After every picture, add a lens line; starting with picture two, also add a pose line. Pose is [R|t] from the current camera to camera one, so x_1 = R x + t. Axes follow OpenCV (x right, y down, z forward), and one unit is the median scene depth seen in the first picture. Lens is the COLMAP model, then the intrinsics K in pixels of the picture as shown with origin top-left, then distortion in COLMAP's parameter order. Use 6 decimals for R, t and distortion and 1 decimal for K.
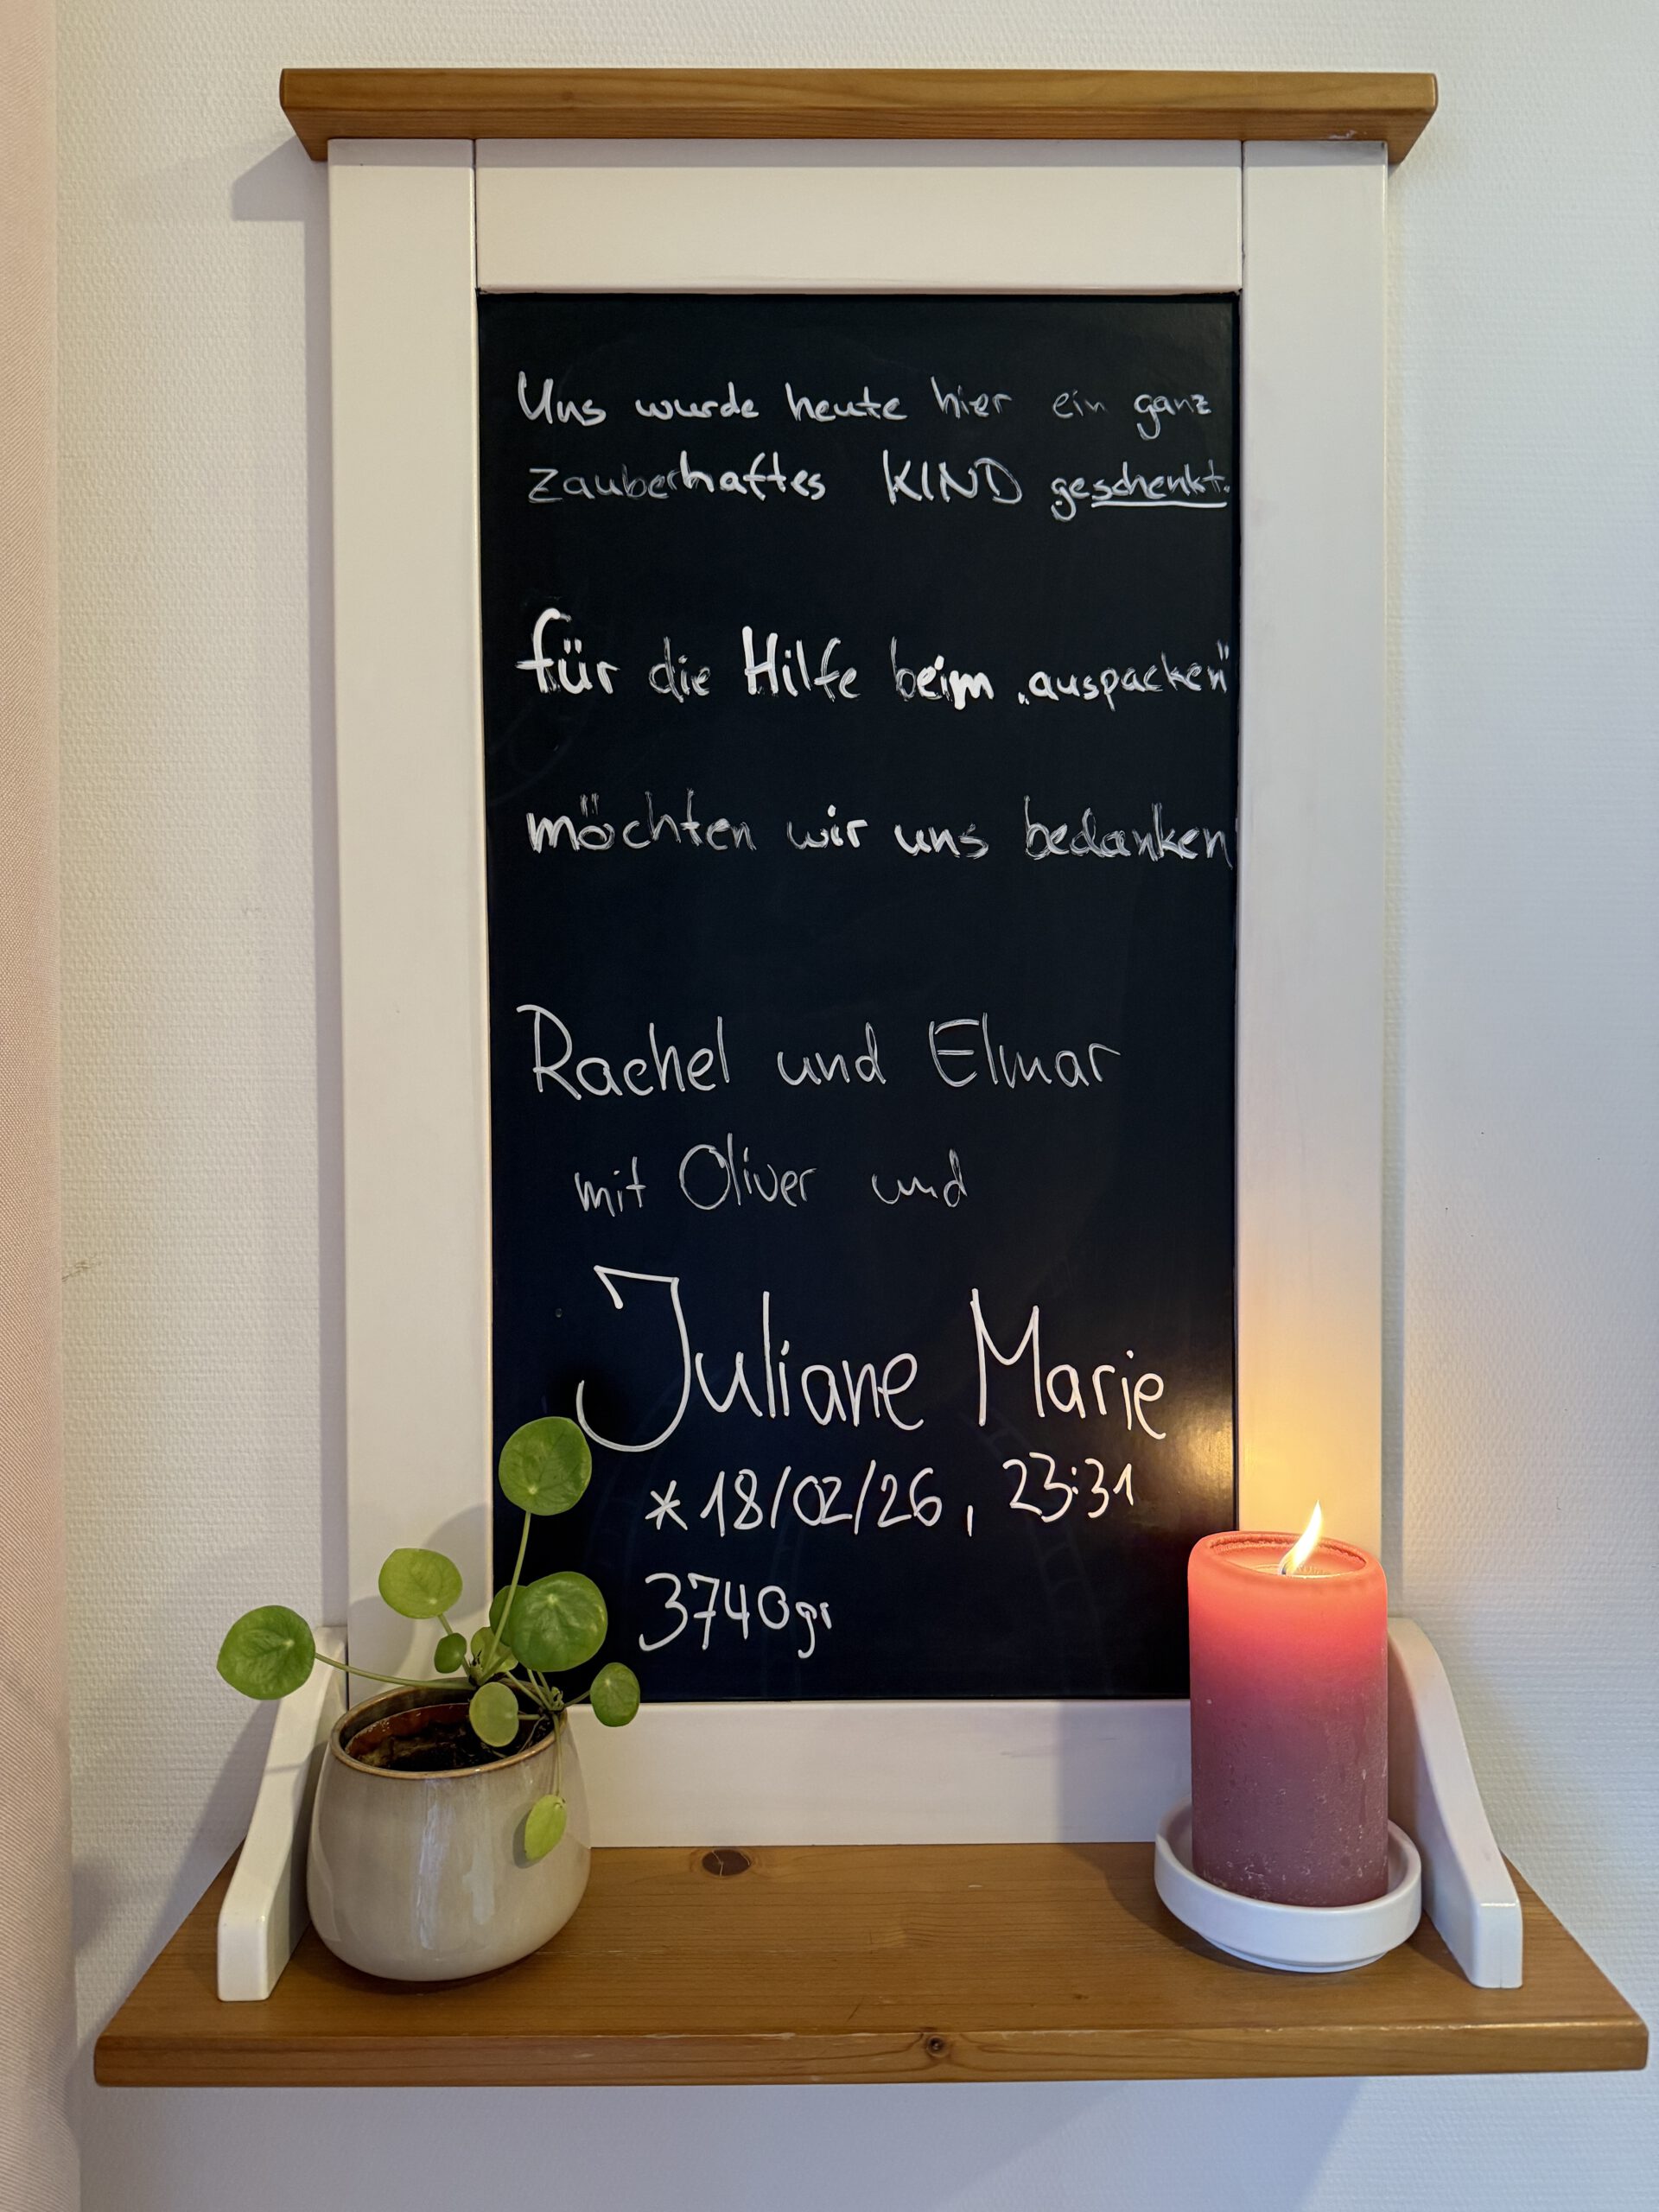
lens RADIAL K [[1591.0, 0, 842.5], [0, 1591.0, 1107.7], [0, 0, 1]] dist [-0.018057, 0.007254]
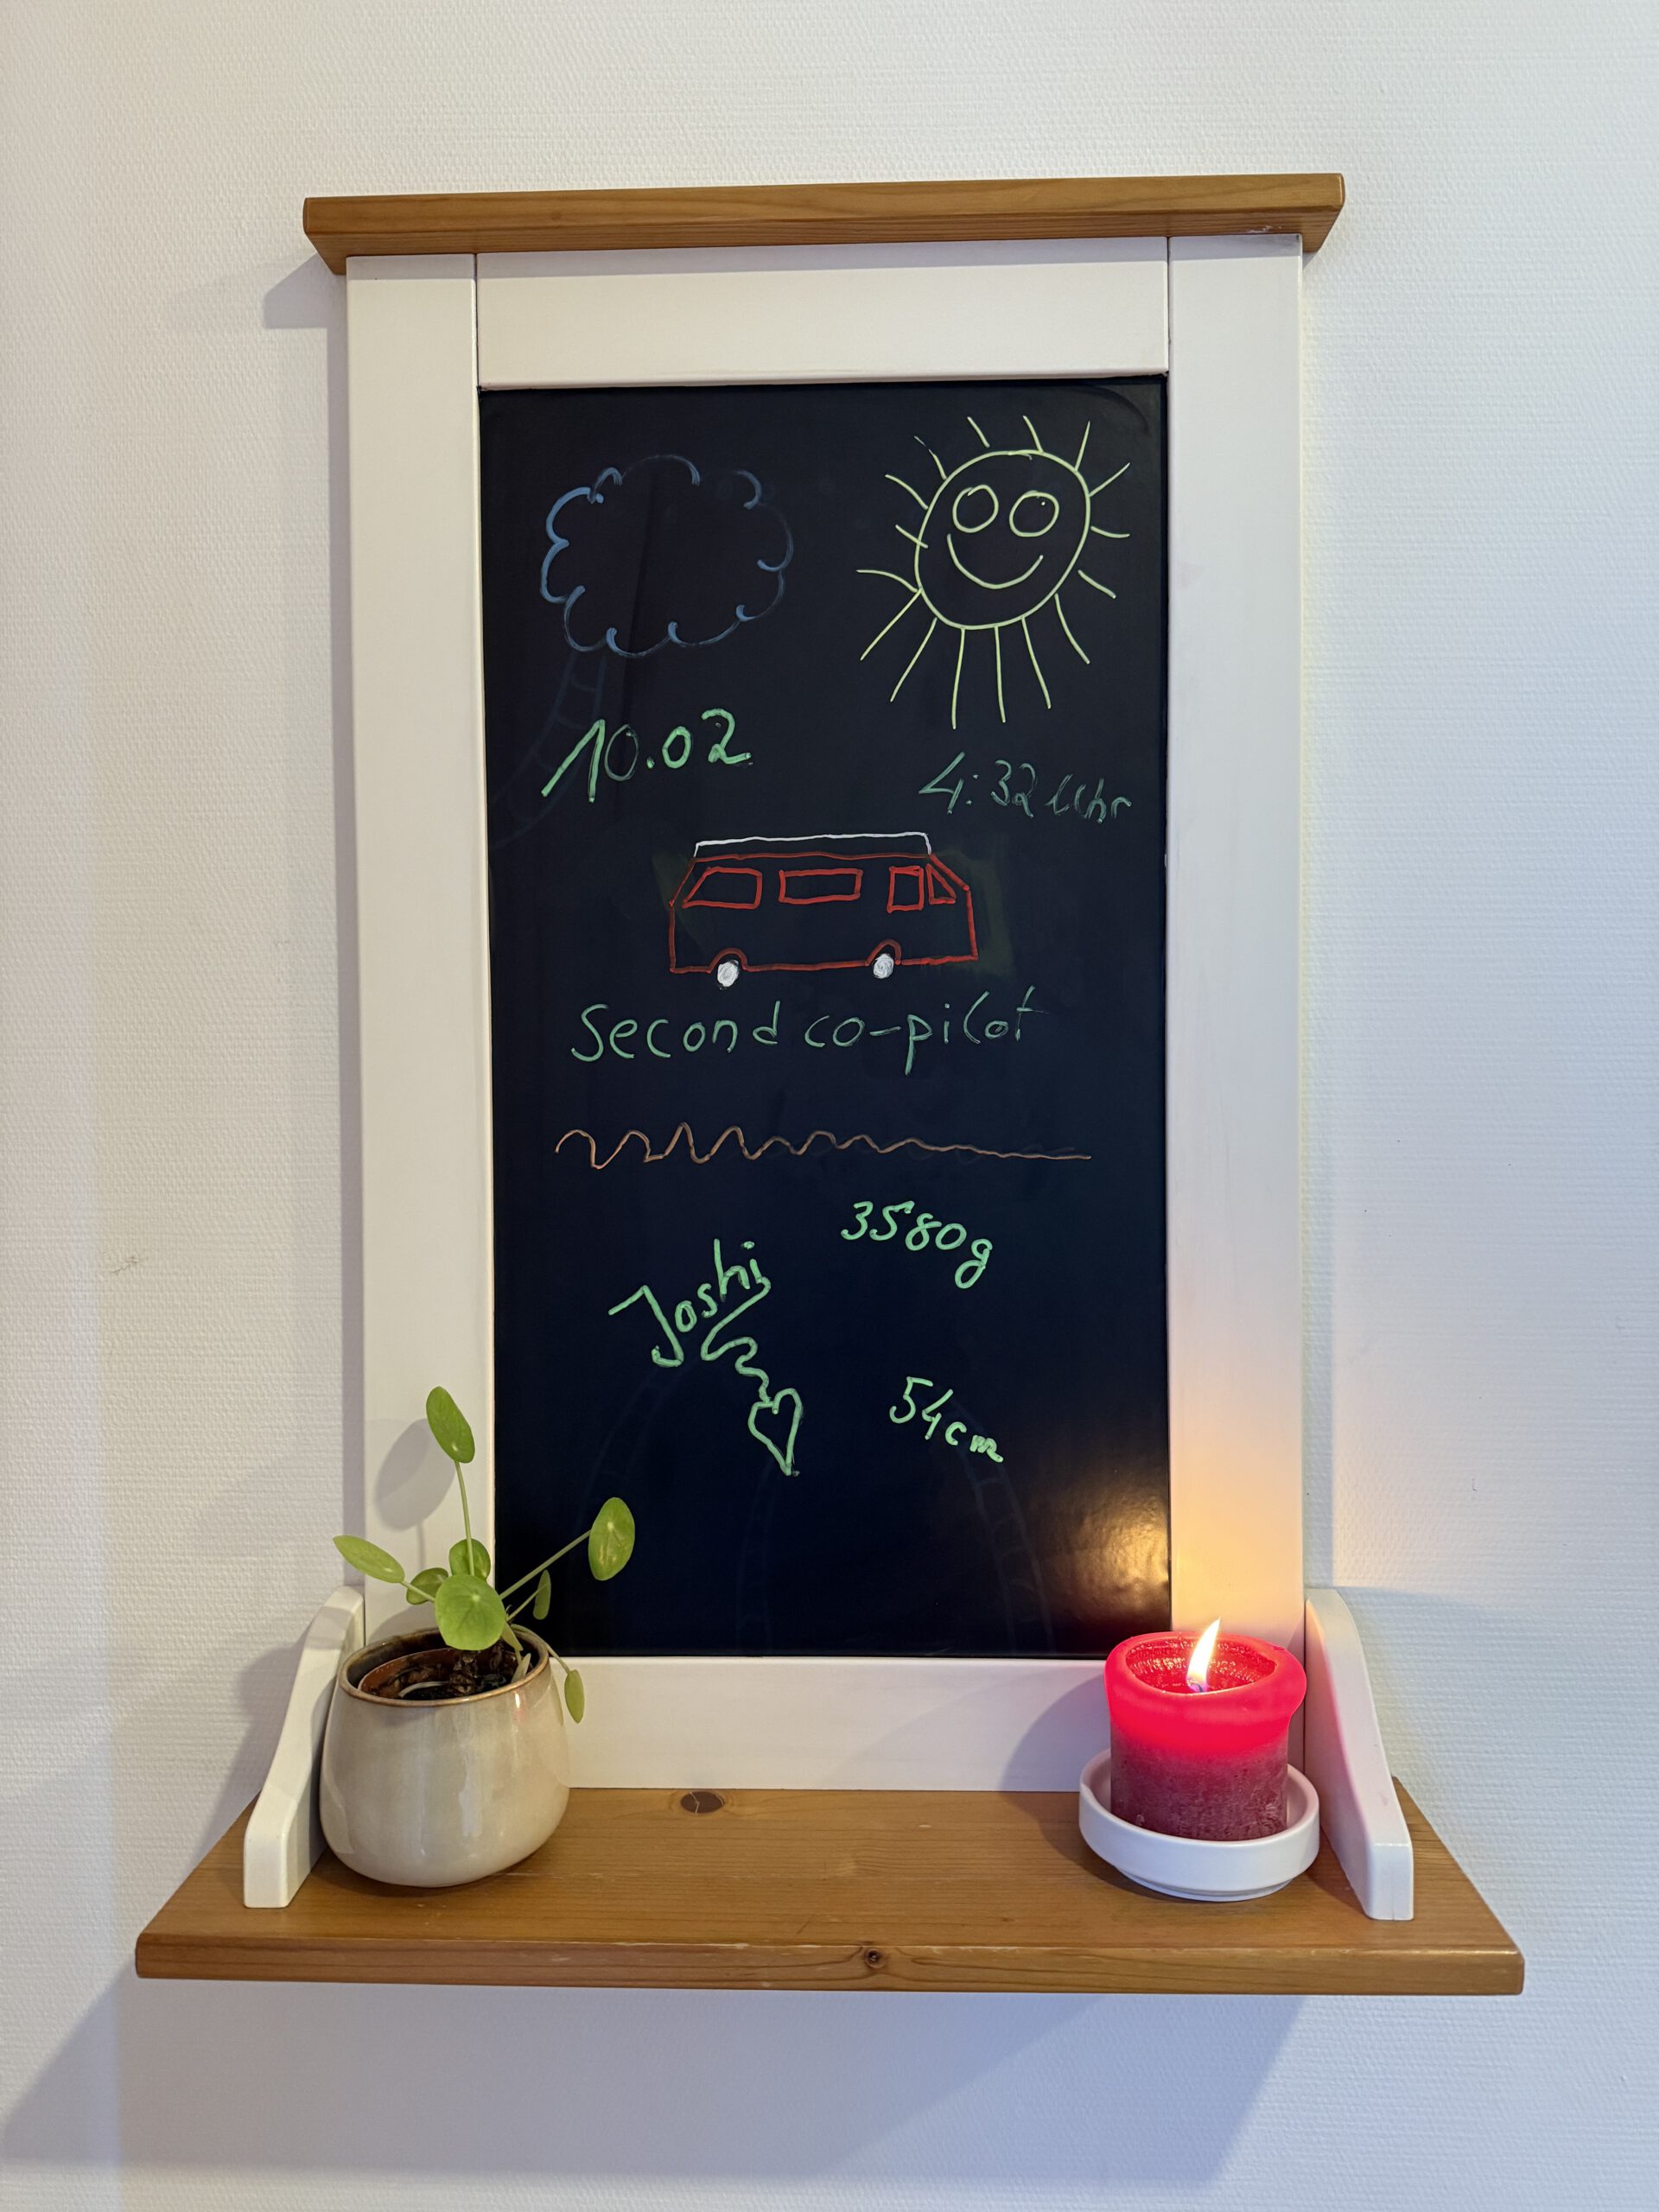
lens RADIAL K [[1591.0, 0, 830.3], [0, 1591.0, 1103.5], [0, 0, 1]] dist [-0.018057, 0.007254]
pose [[0.999041, -0.001931, -0.043738, 0.066804], [0.001610, 0.999971, -0.007378, -0.002275], [0.043751, 0.007300, 0.999016, -0.105706]]
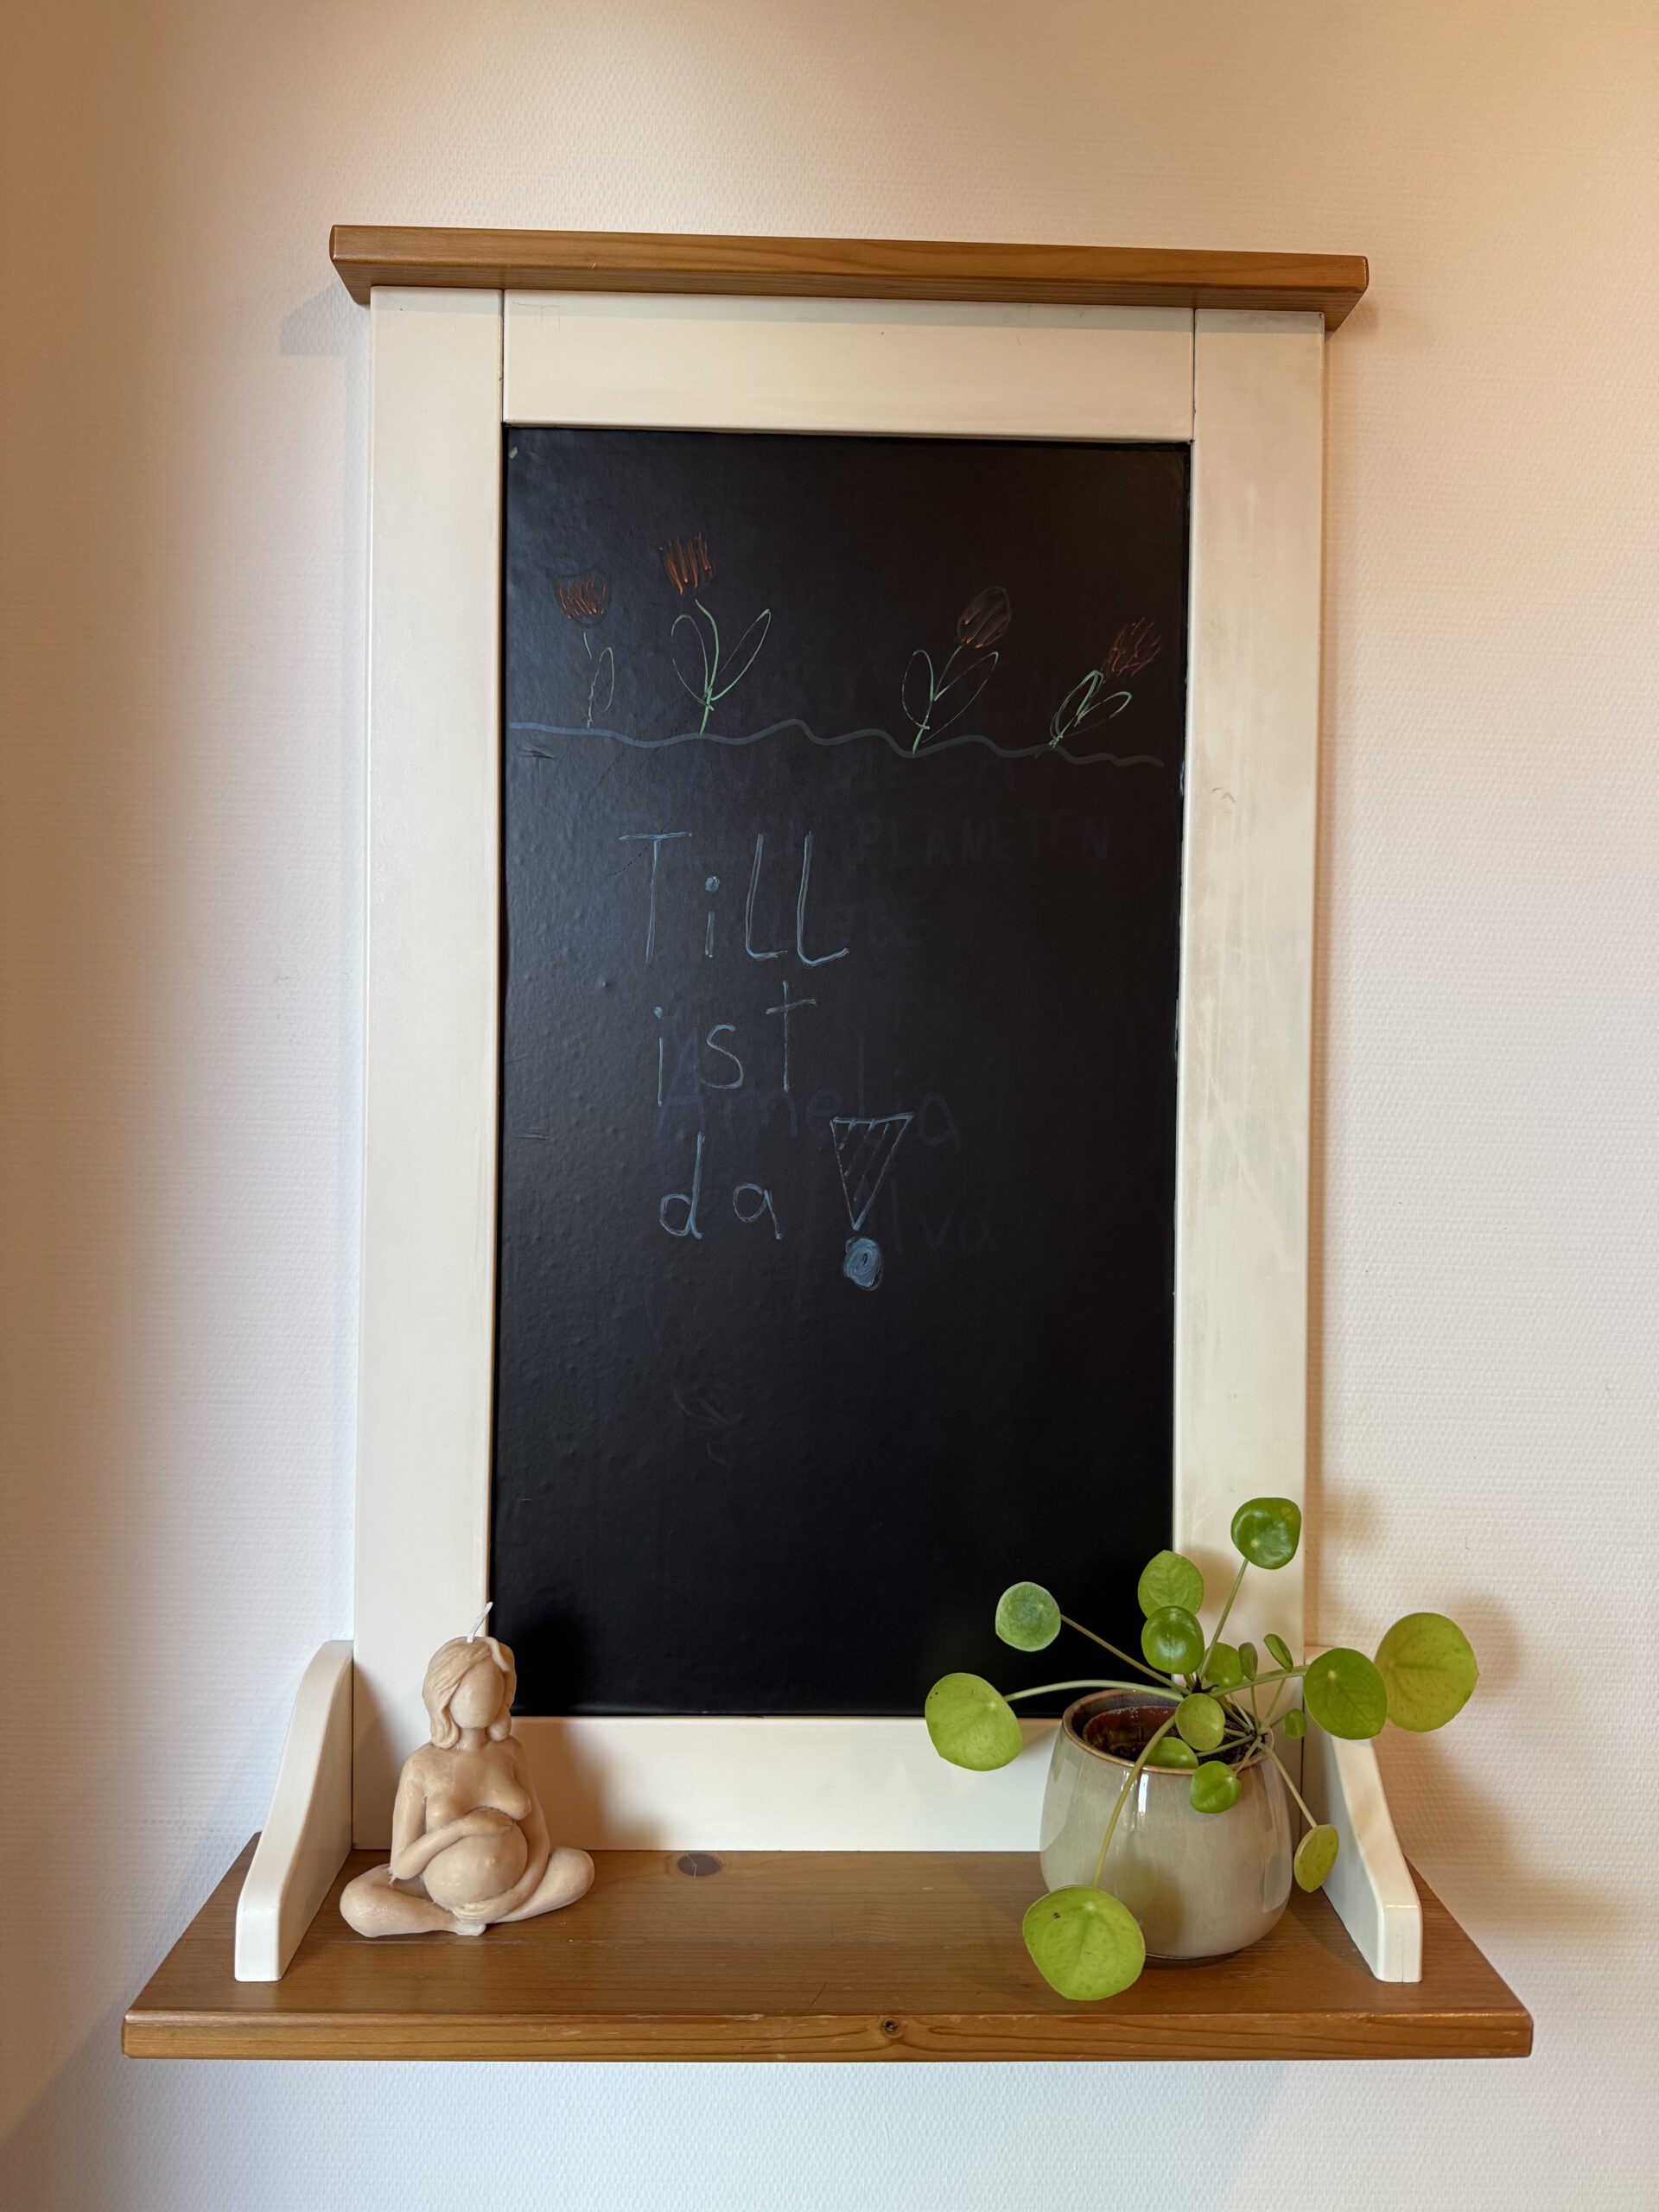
lens RADIAL K [[1591.0, 0, 832.3], [0, 1591.0, 1104.3], [0, 0, 1]] dist [-0.018057, 0.007254]
pose [[0.999729, 0.018298, 0.014419, -0.007914], [-0.017951, 0.999554, -0.023873, -0.020142], [-0.014850, 0.023607, 0.999611, -0.100312]]
